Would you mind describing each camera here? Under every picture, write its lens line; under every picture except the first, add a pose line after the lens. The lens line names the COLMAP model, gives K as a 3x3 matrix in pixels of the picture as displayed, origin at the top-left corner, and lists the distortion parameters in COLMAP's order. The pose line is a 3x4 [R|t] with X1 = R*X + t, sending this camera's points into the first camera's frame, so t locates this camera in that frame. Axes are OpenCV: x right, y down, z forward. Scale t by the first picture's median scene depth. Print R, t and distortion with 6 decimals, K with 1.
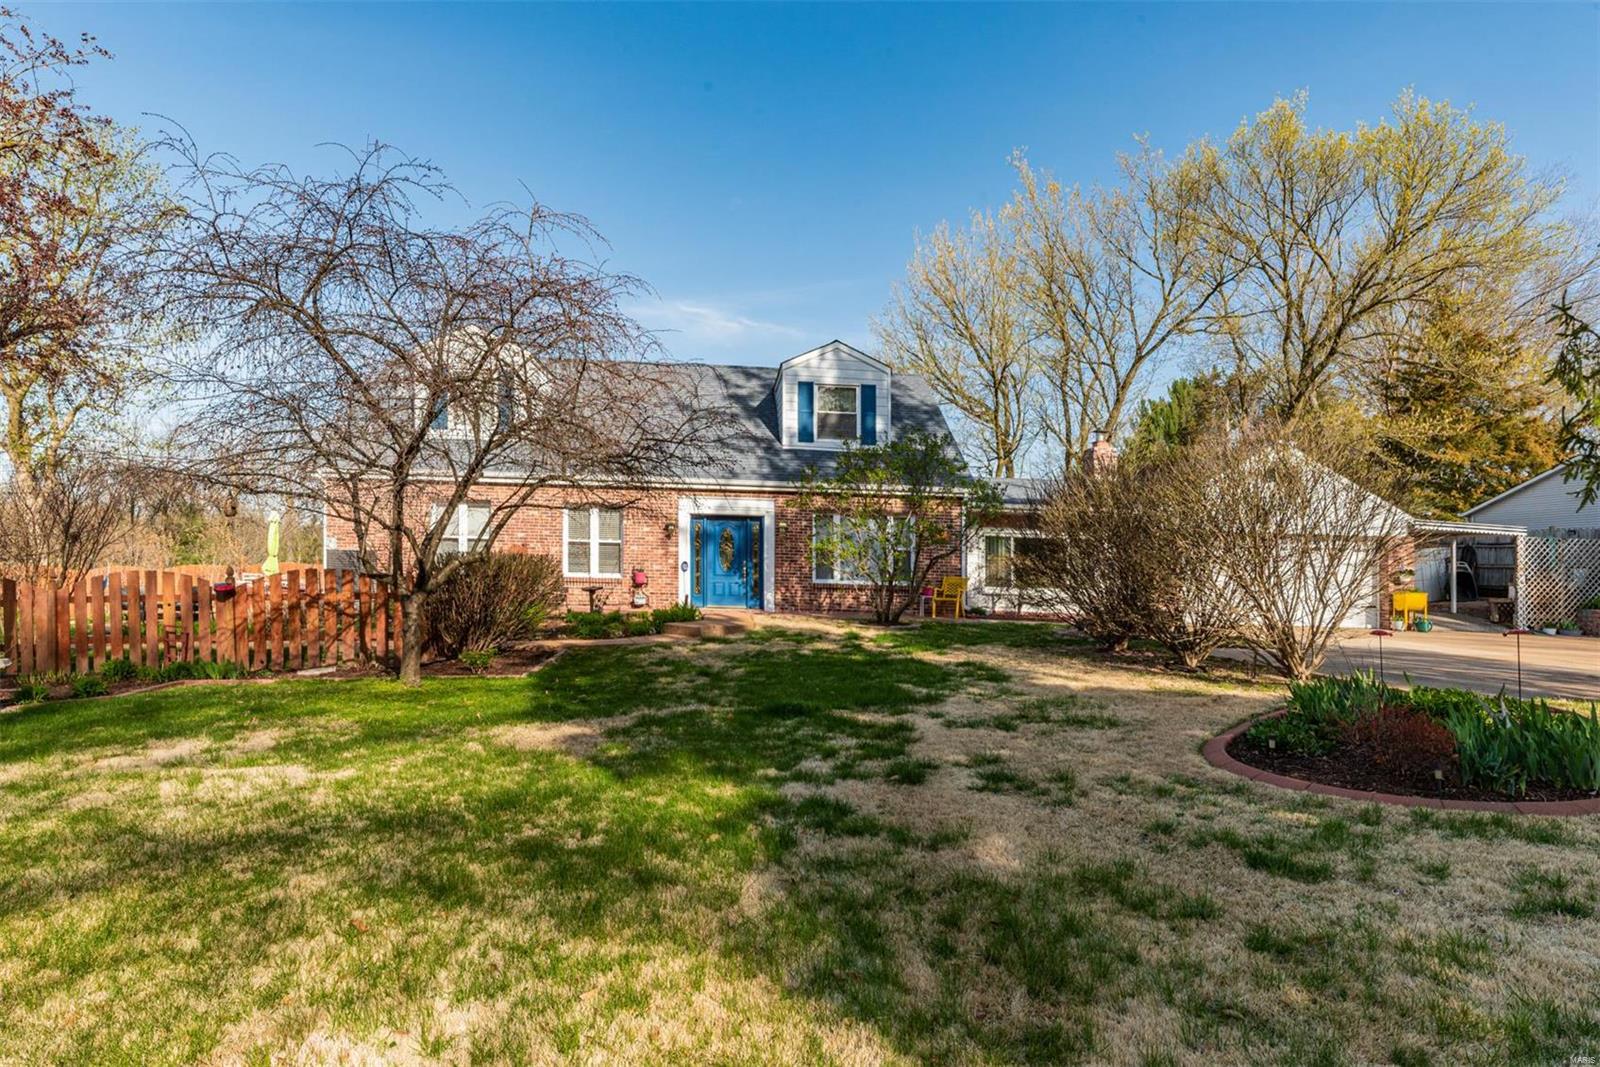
lens RADIAL K [[890.5, 0, 784.2], [0, 890.5, 625.4], [0, 0, 1]] dist [-0.000909, -0.001996]
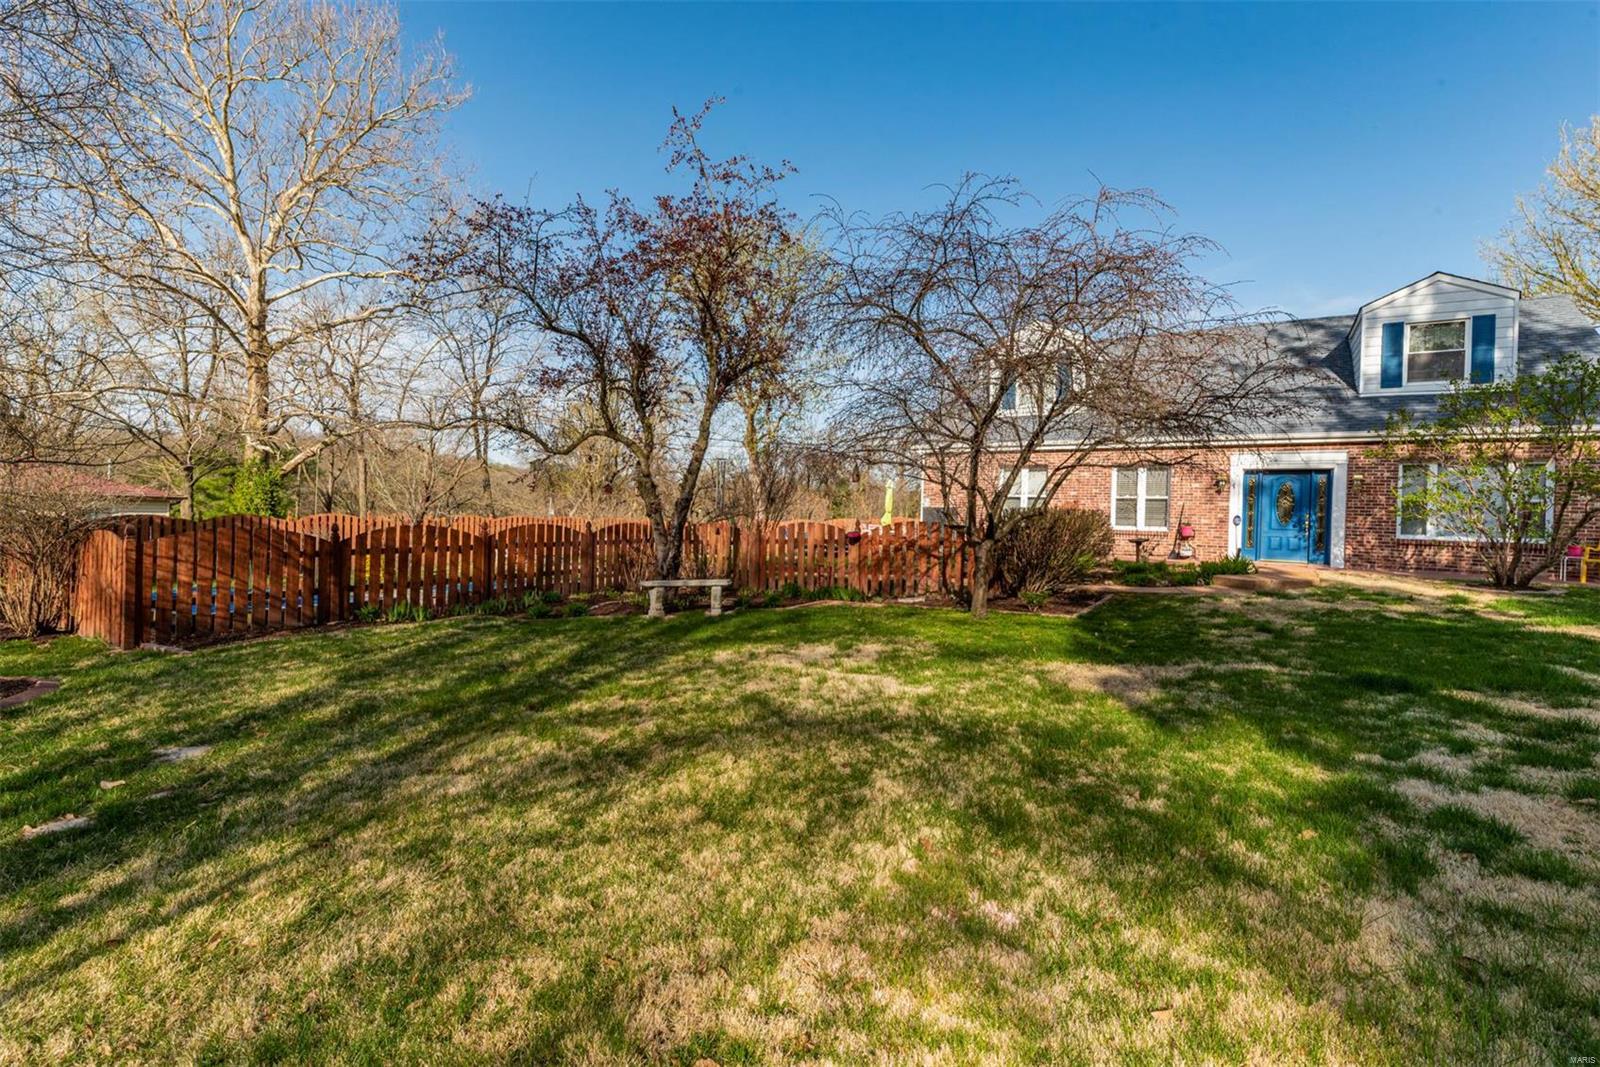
lens RADIAL K [[723.9, 0, 800.0], [0, 723.9, 533.5], [0, 0, 1]] dist [-0.000094, -0.000291]
pose [[0.800078, 0.013234, -0.599750, -0.025404], [-0.041951, 0.998543, -0.033929, -0.003030], [0.598427, 0.052306, 0.799468, 0.061163]]
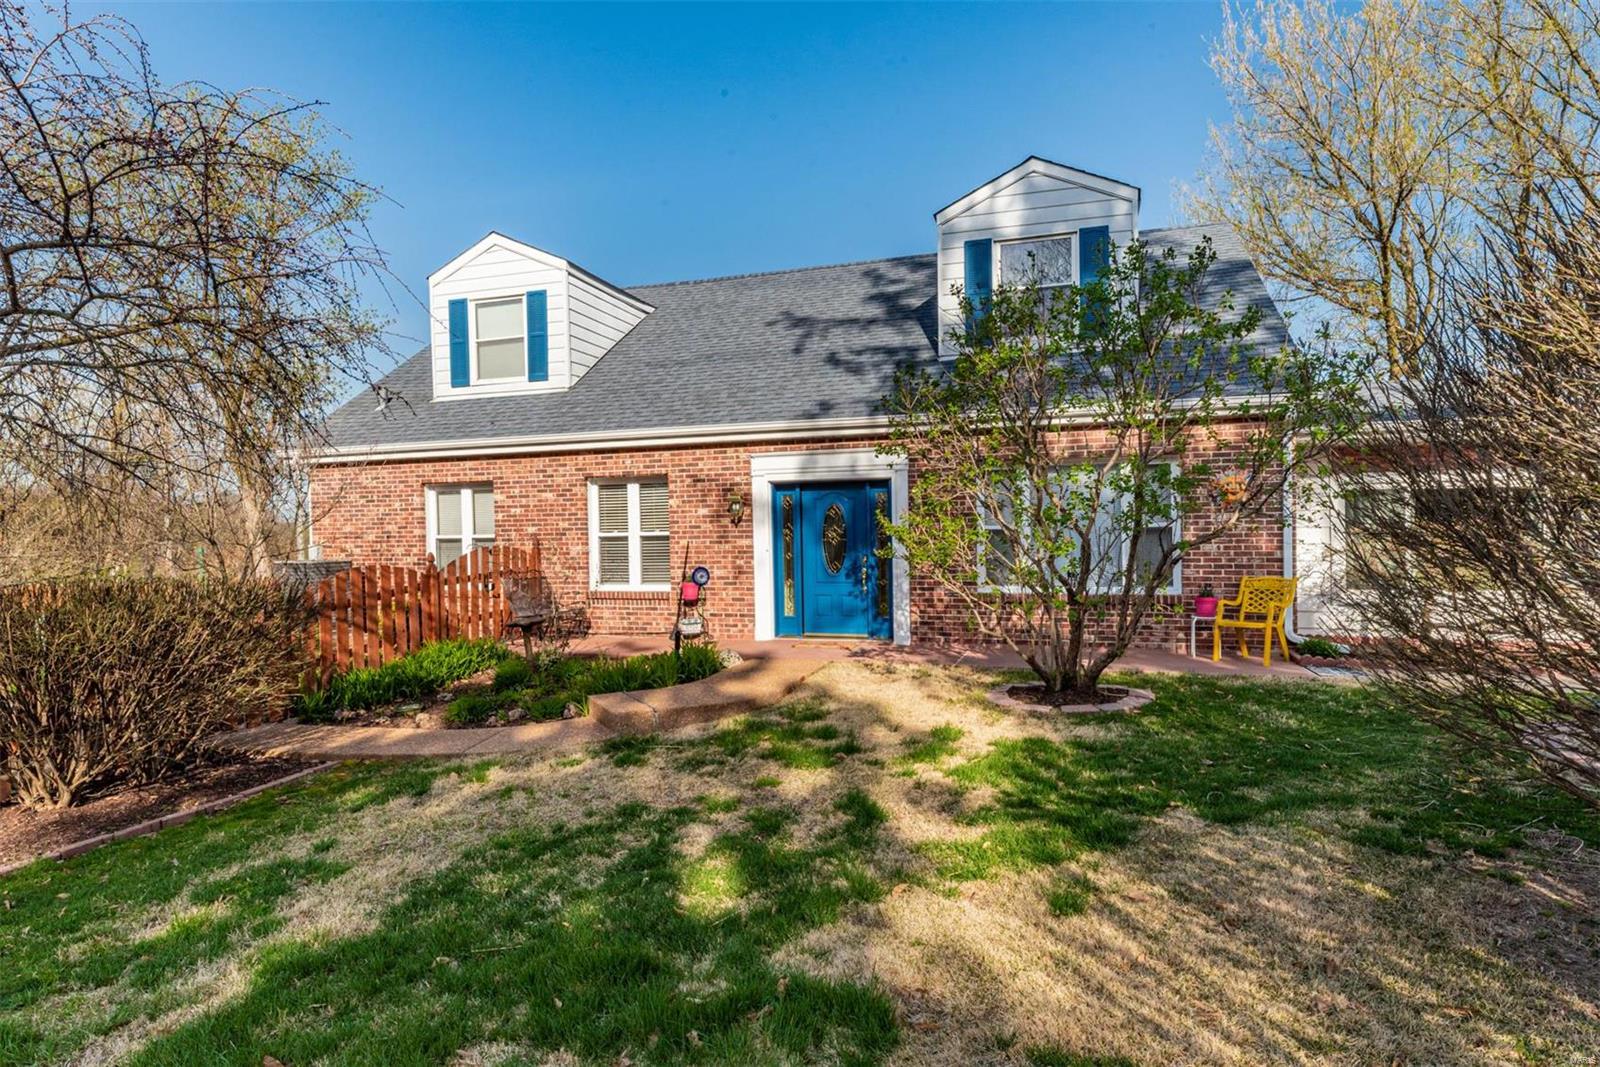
lens RADIAL K [[891.1, 0, 800.0], [0, 891.1, 569.7], [0, 0, 1]] dist [-0.002457, -0.000316]
pose [[0.925810, -0.027705, -0.376974, 0.274085], [0.012519, 0.999011, -0.042673, -0.078975], [0.377783, 0.034788, 0.925240, 0.891583]]
